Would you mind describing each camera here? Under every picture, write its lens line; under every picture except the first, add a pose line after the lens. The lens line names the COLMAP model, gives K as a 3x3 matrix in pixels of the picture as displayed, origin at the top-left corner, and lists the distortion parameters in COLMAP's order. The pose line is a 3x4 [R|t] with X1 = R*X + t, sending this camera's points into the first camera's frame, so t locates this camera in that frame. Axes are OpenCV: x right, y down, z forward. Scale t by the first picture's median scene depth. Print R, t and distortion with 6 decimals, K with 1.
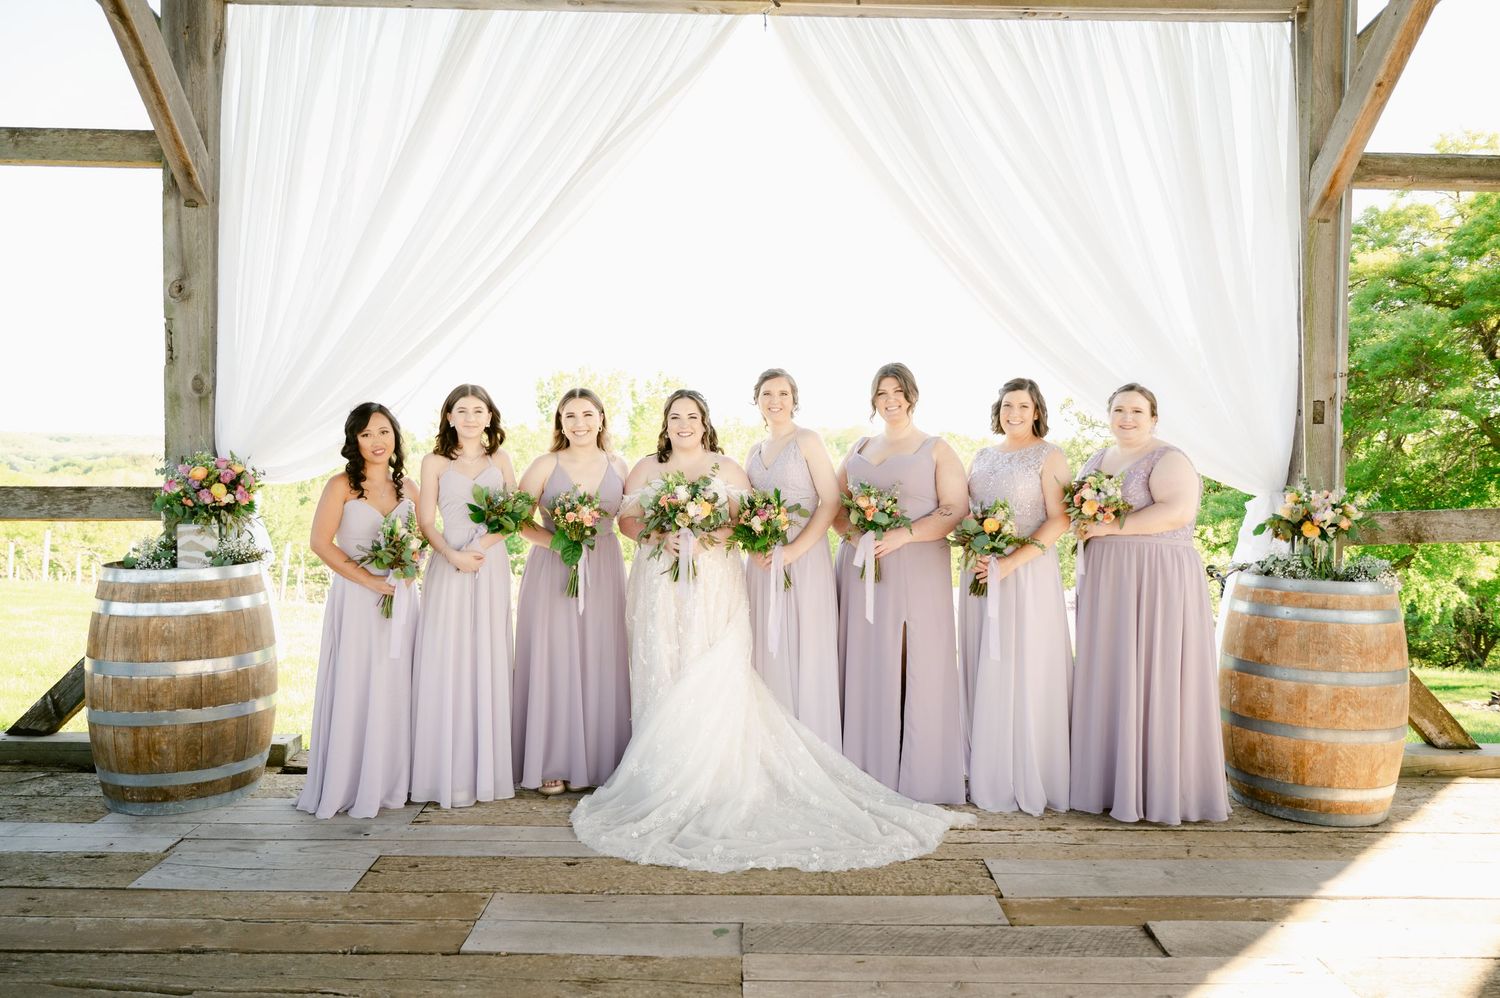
lens RADIAL K [[1085.6, 0, 748.5], [0, 1085.6, 485.8], [0, 0, 1]] dist [-0.007657, 0.000647]
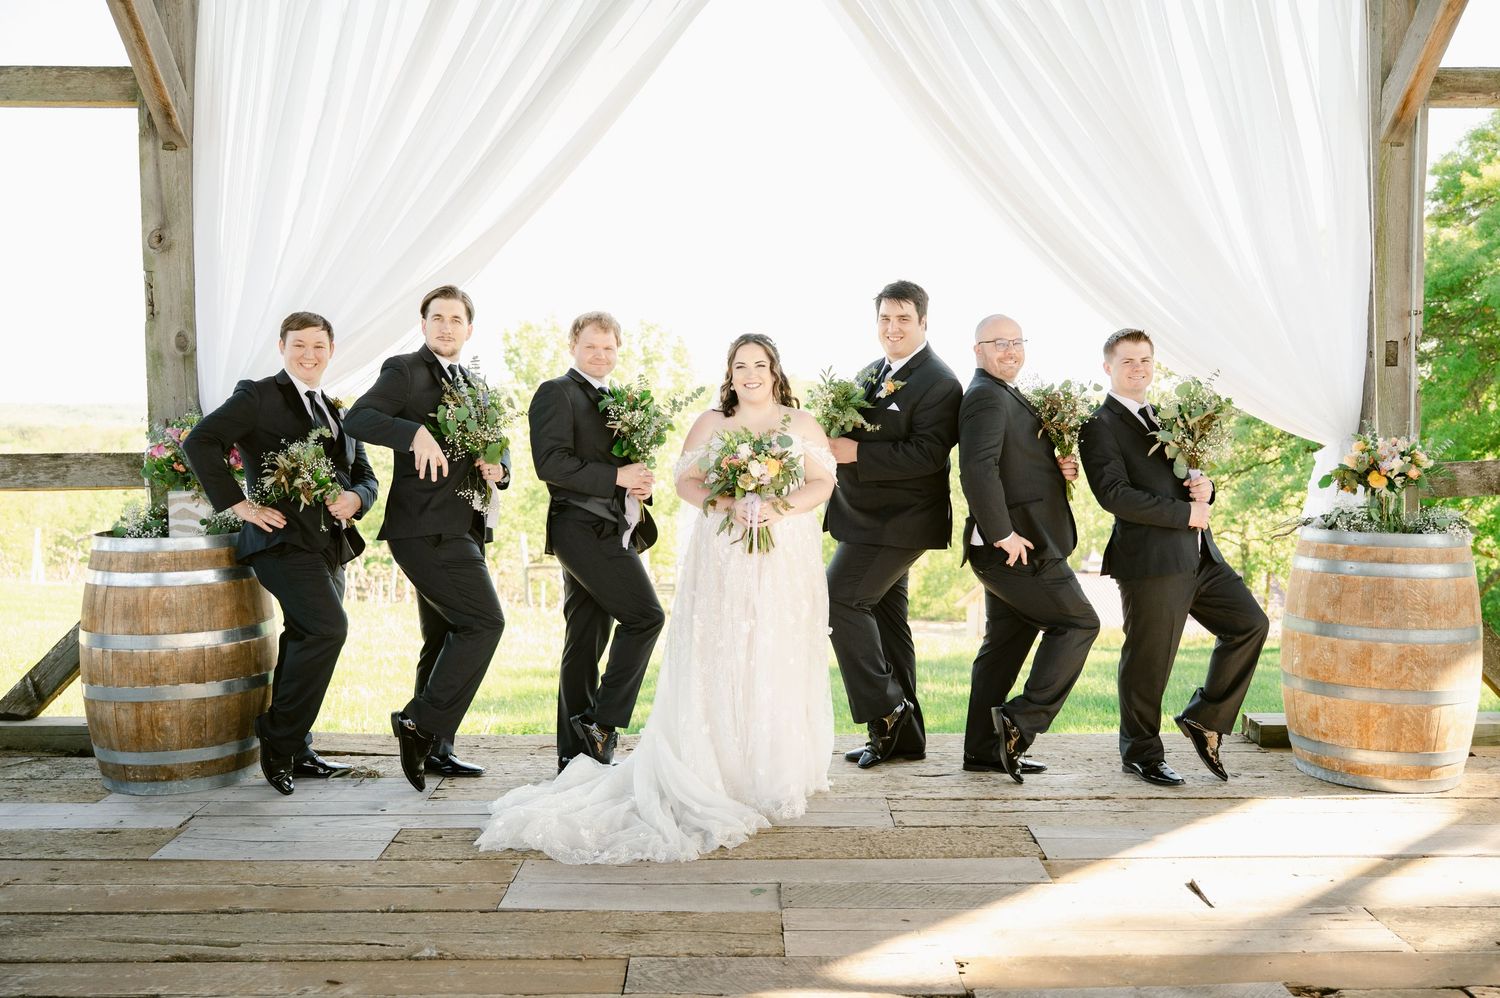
lens RADIAL K [[1293.0, 0, 749.2], [0, 1293.0, 488.2], [0, 0, 1]] dist [-0.005028, 0.004520]
pose [[0.999864, -0.014015, -0.008709, -0.013823], [0.014251, 0.999517, 0.027631, 0.009644], [0.008317, -0.027752, 0.999580, -0.122031]]
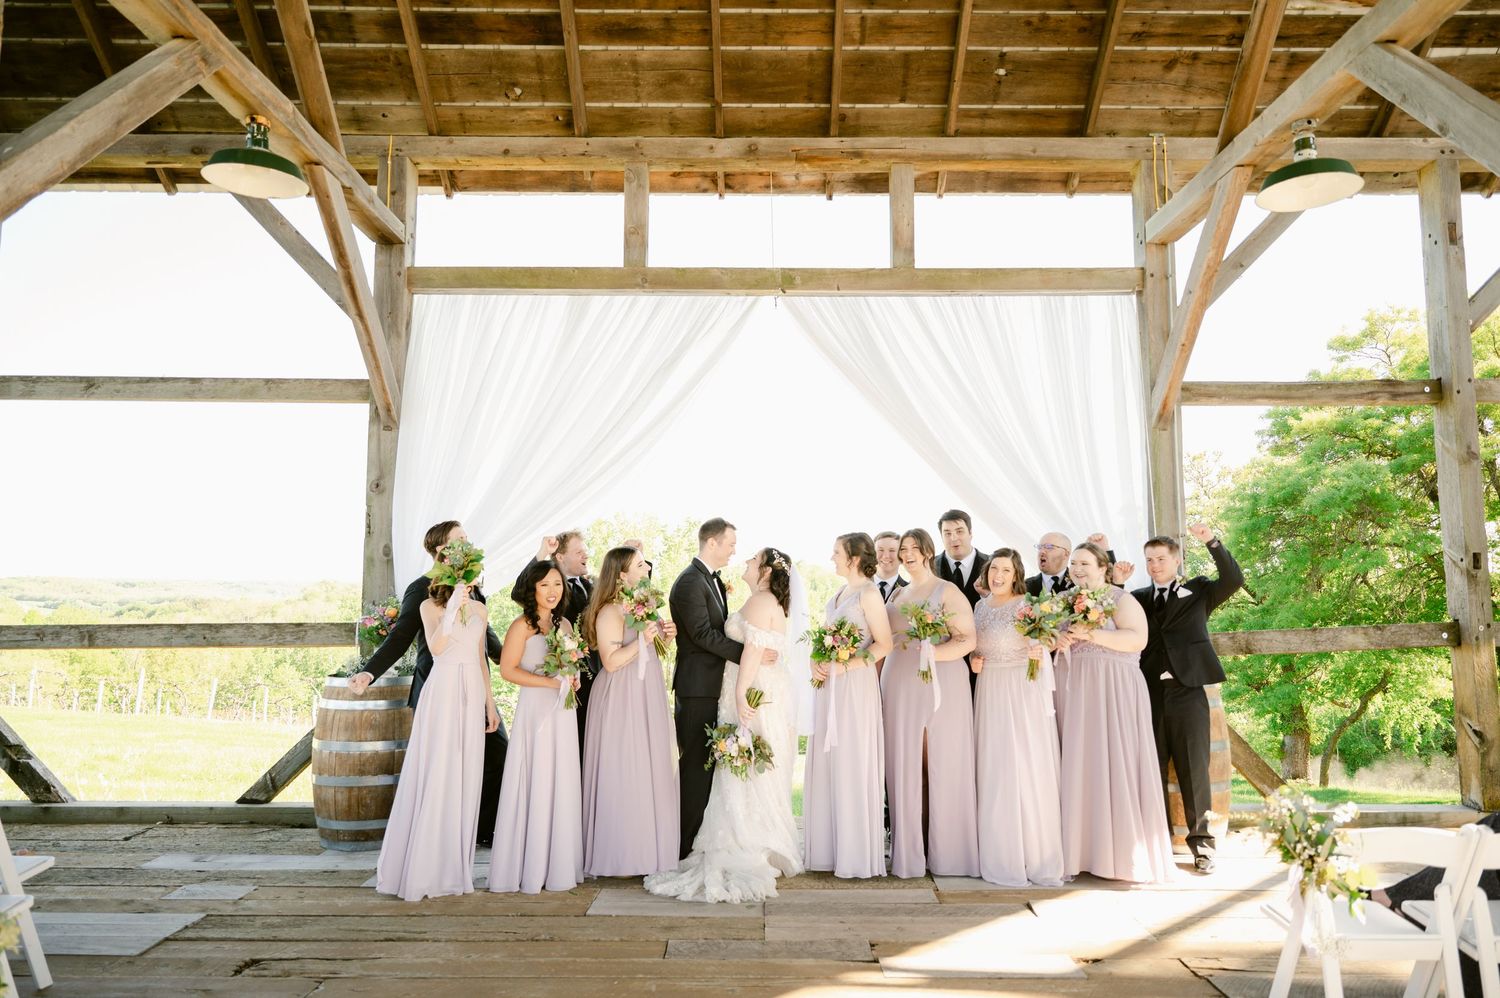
lens RADIAL K [[995.0, 0, 763.0], [0, 995.0, 492.9], [0, 0, 1]] dist [0.000045, -0.001480]
pose [[0.999900, -0.010906, -0.008967, 0.008266], [0.009663, 0.991647, -0.128618, 0.006238], [0.010295, 0.128519, 0.991654, -0.360515]]
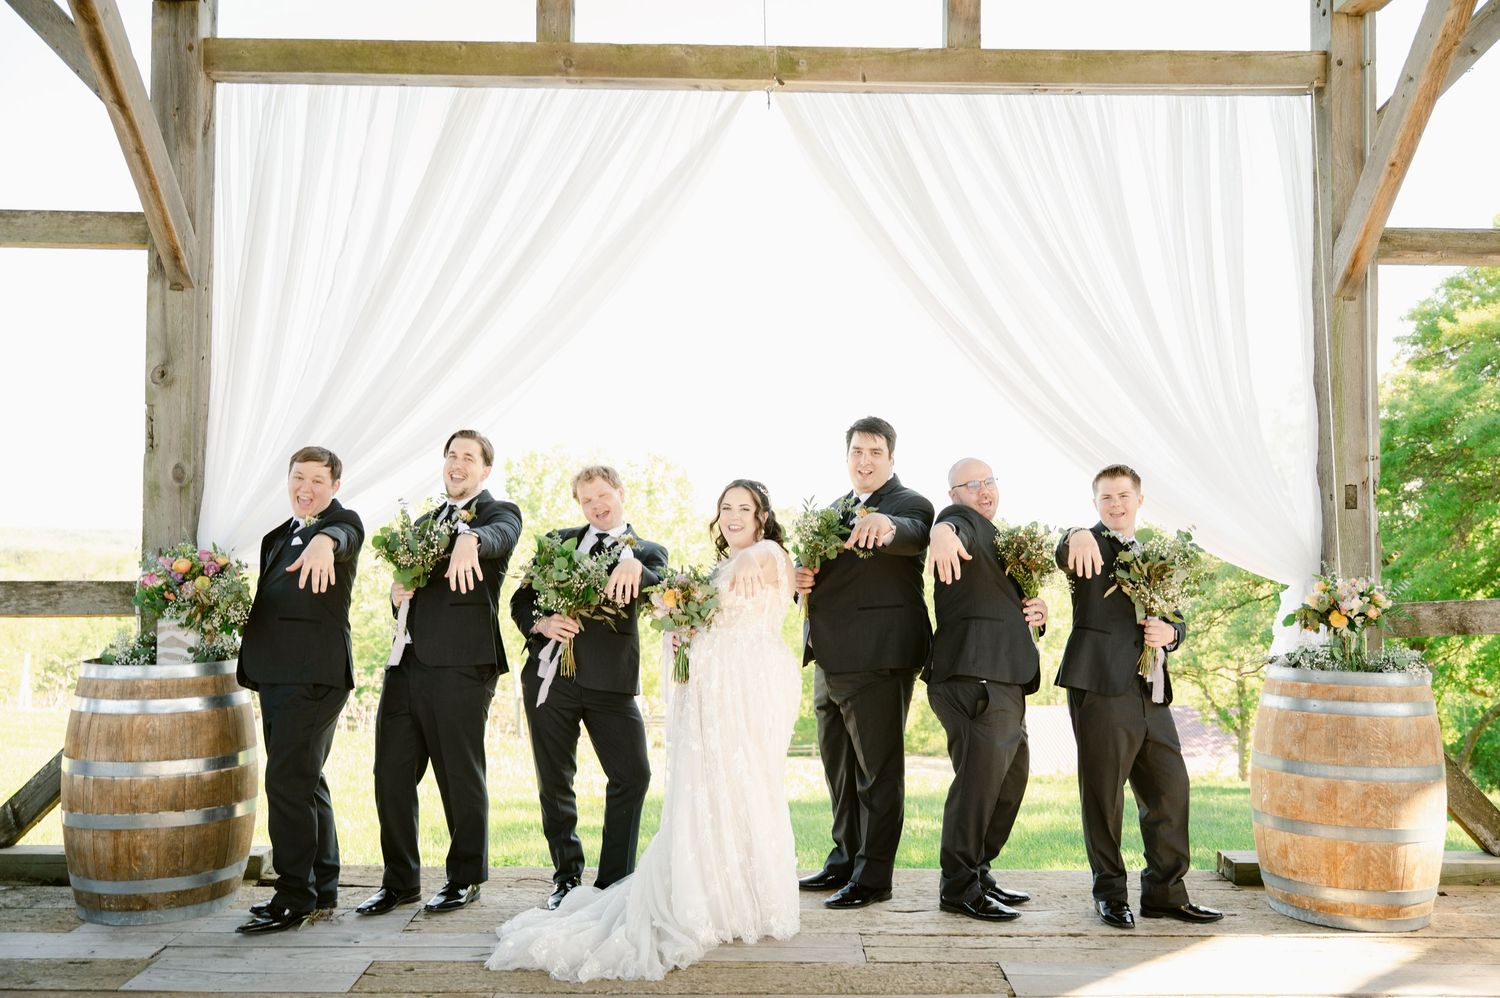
lens RADIAL K [[1290.1, 0, 758.0], [0, 1290.1, 499.7], [0, 0, 1]] dist [-0.010144, 0.011475]
pose [[0.999988, -0.004516, 0.001701, 0.002339], [0.004617, 0.997874, -0.065002, 0.006702], [-0.001404, 0.065009, 0.997884, -0.151079]]
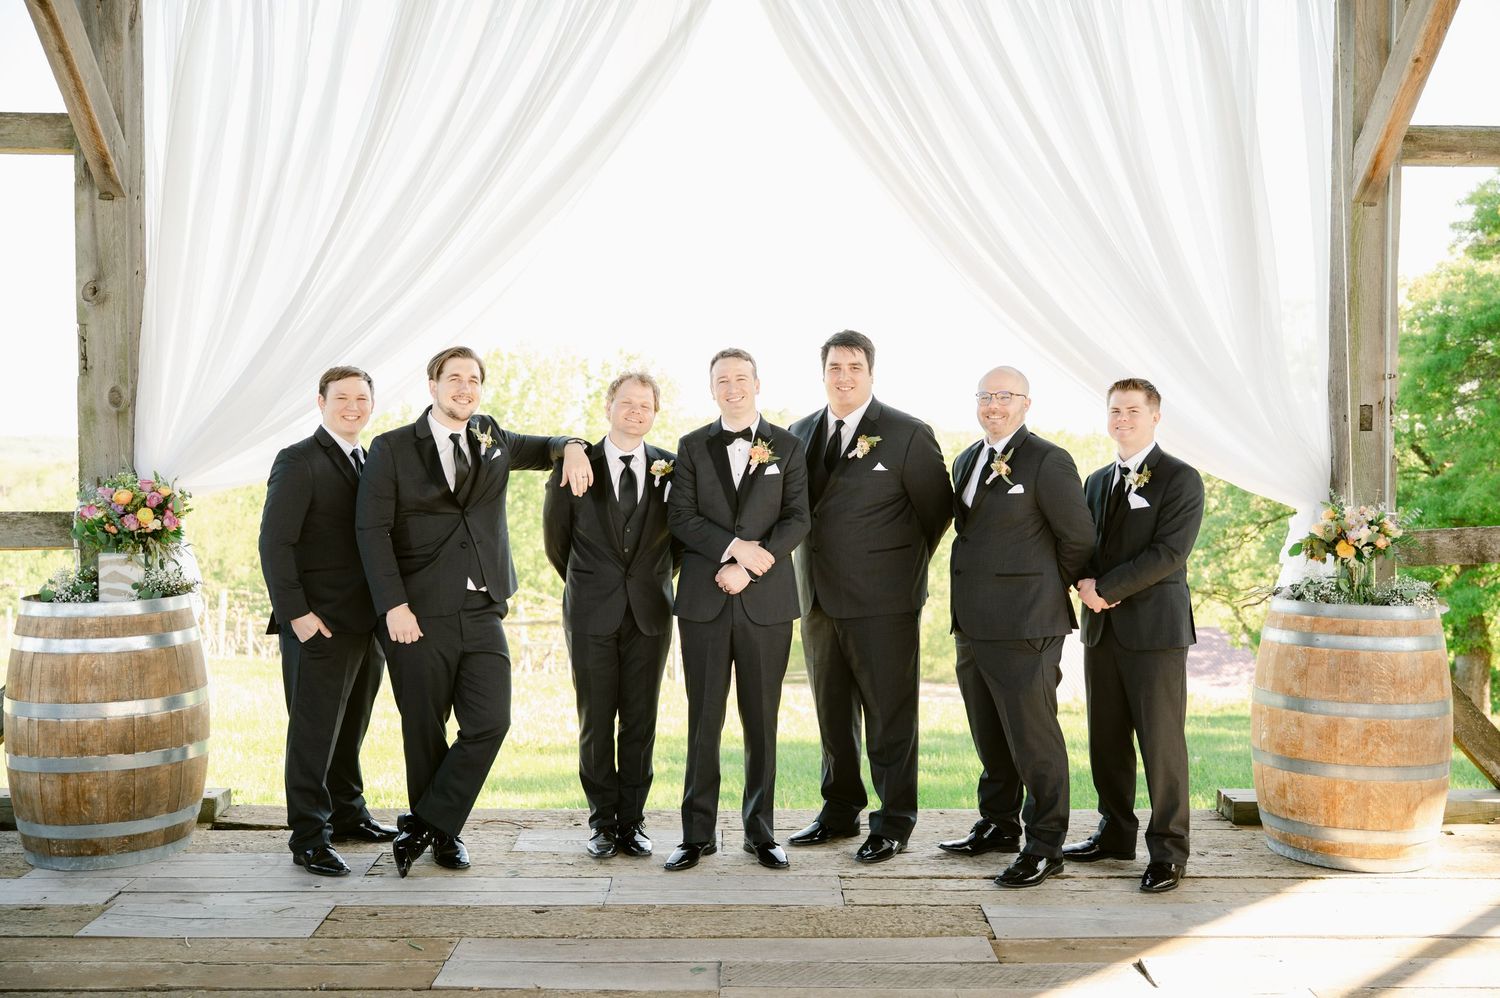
lens RADIAL K [[1421.5, 0, 750.0], [0, 1421.5, 499.0], [0, 0, 1]] dist [-0.001015, -0.002278]
pose [[0.999963, -0.007848, 0.003425, 0.014493], [0.007843, 0.999968, 0.001644, -0.007896], [-0.003438, -0.001617, 0.999993, -0.199628]]
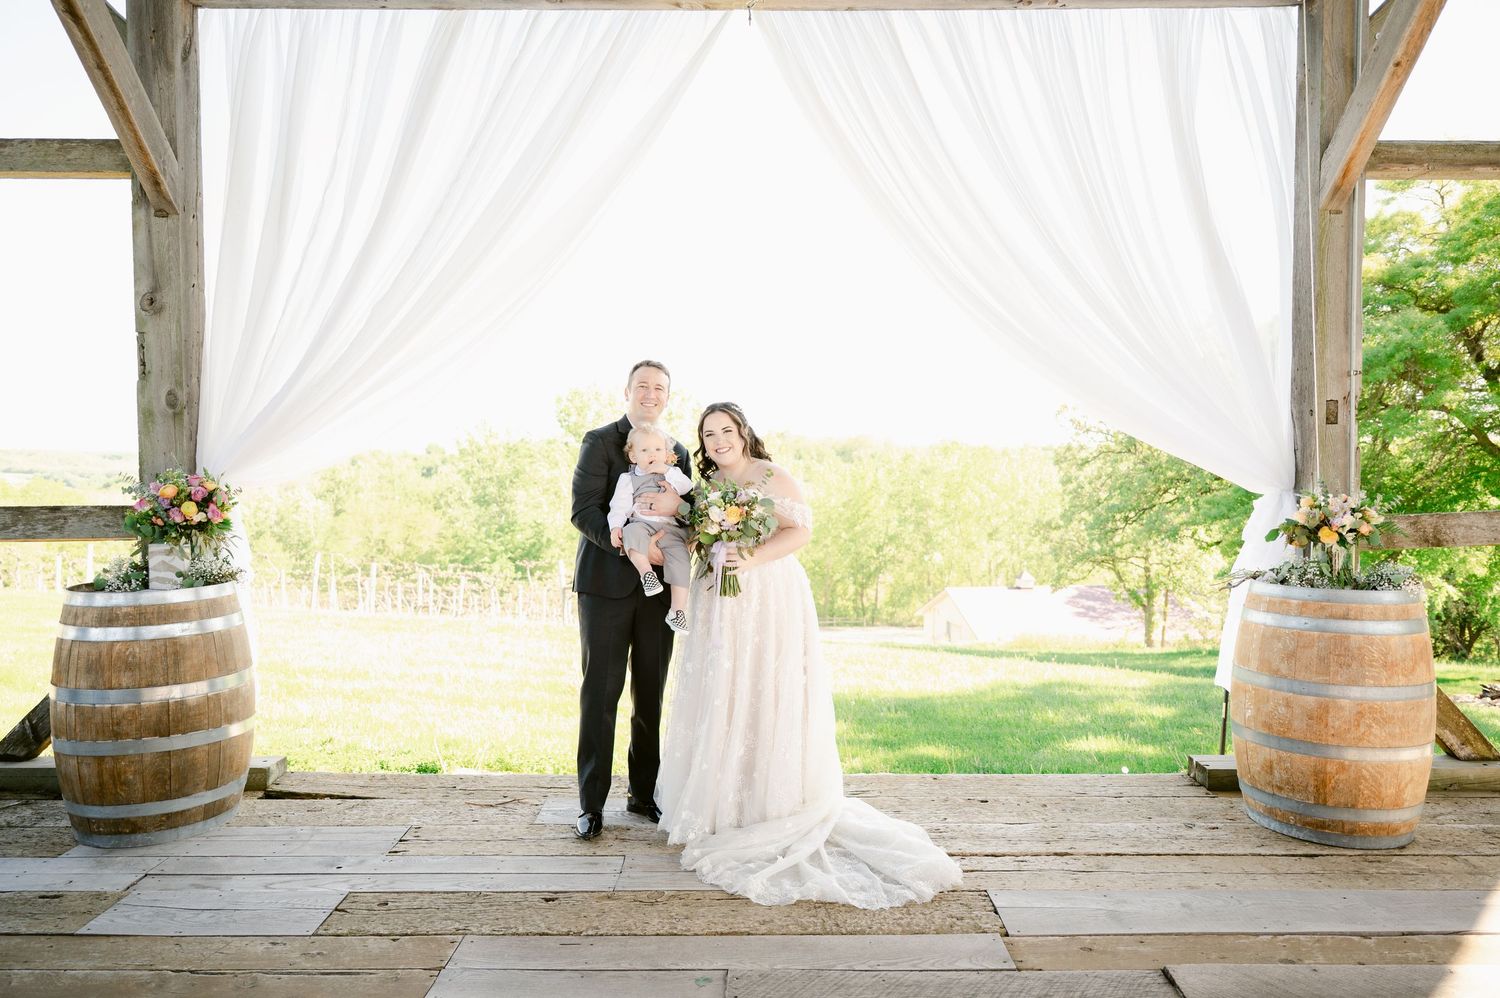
lens RADIAL K [[1032.0, 0, 742.9], [0, 1032.0, 496.4], [0, 0, 1]] dist [0.001842, -0.004493]
pose [[0.999800, -0.012914, -0.015245, 0.020057], [0.012965, 0.999911, 0.003253, -0.003463], [0.015201, -0.003450, 0.999879, 0.089278]]
